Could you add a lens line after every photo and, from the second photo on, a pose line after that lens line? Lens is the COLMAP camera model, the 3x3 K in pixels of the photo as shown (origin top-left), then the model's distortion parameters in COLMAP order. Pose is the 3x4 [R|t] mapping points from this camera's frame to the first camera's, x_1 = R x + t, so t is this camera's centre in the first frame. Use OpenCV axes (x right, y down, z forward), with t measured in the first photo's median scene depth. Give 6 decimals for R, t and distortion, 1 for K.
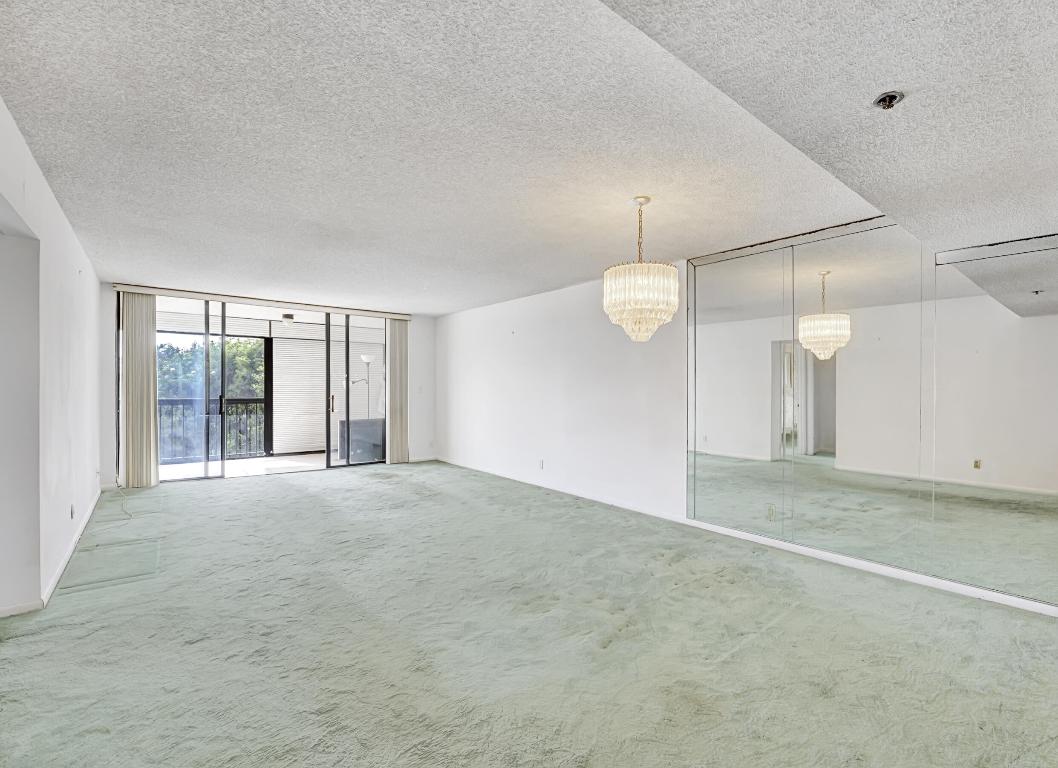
lens RADIAL K [[489.7, 0, 564.6], [0, 489.7, 385.5], [0, 0, 1]] dist [-0.003436, -0.000334]
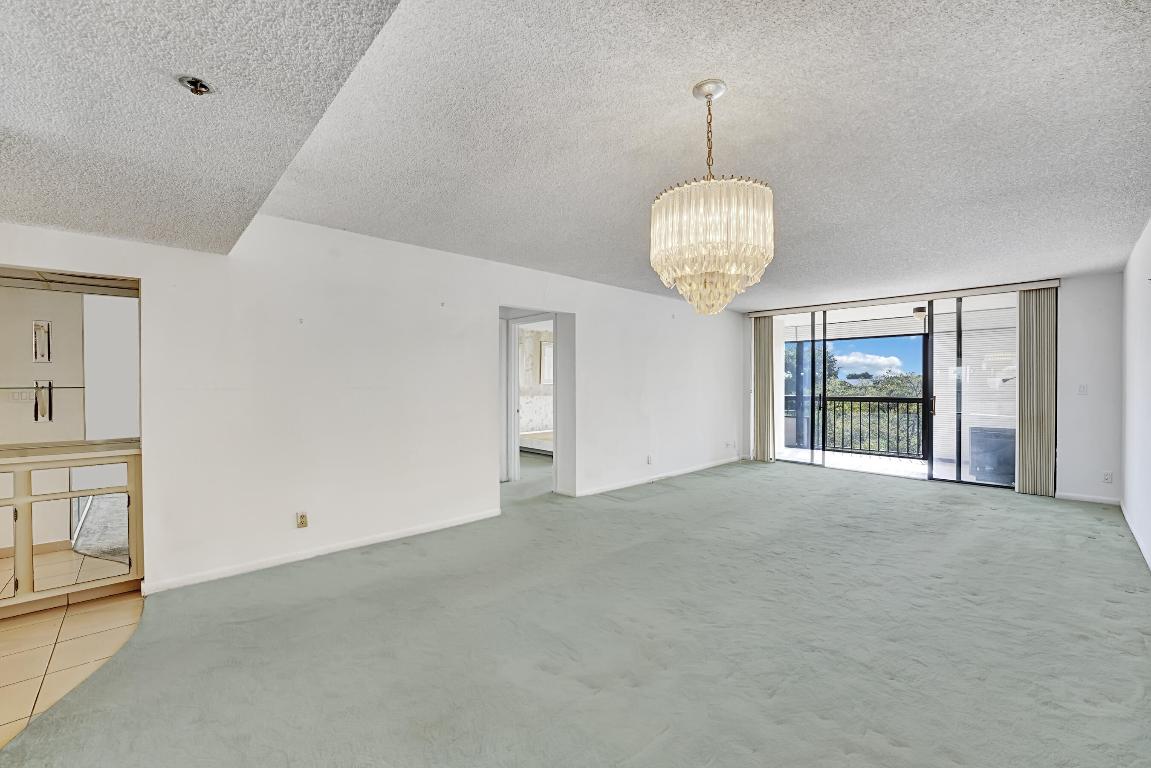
lens RADIAL K [[470.0, 0, 575.5], [0, 470.0, 384.0], [0, 0, 1]] dist [-0.012288, 0.000247]
pose [[0.048834, -0.006511, -0.998786, 0.355682], [0.002476, 0.999976, -0.006398, 0.003414], [0.998804, -0.002161, 0.048849, 0.380315]]
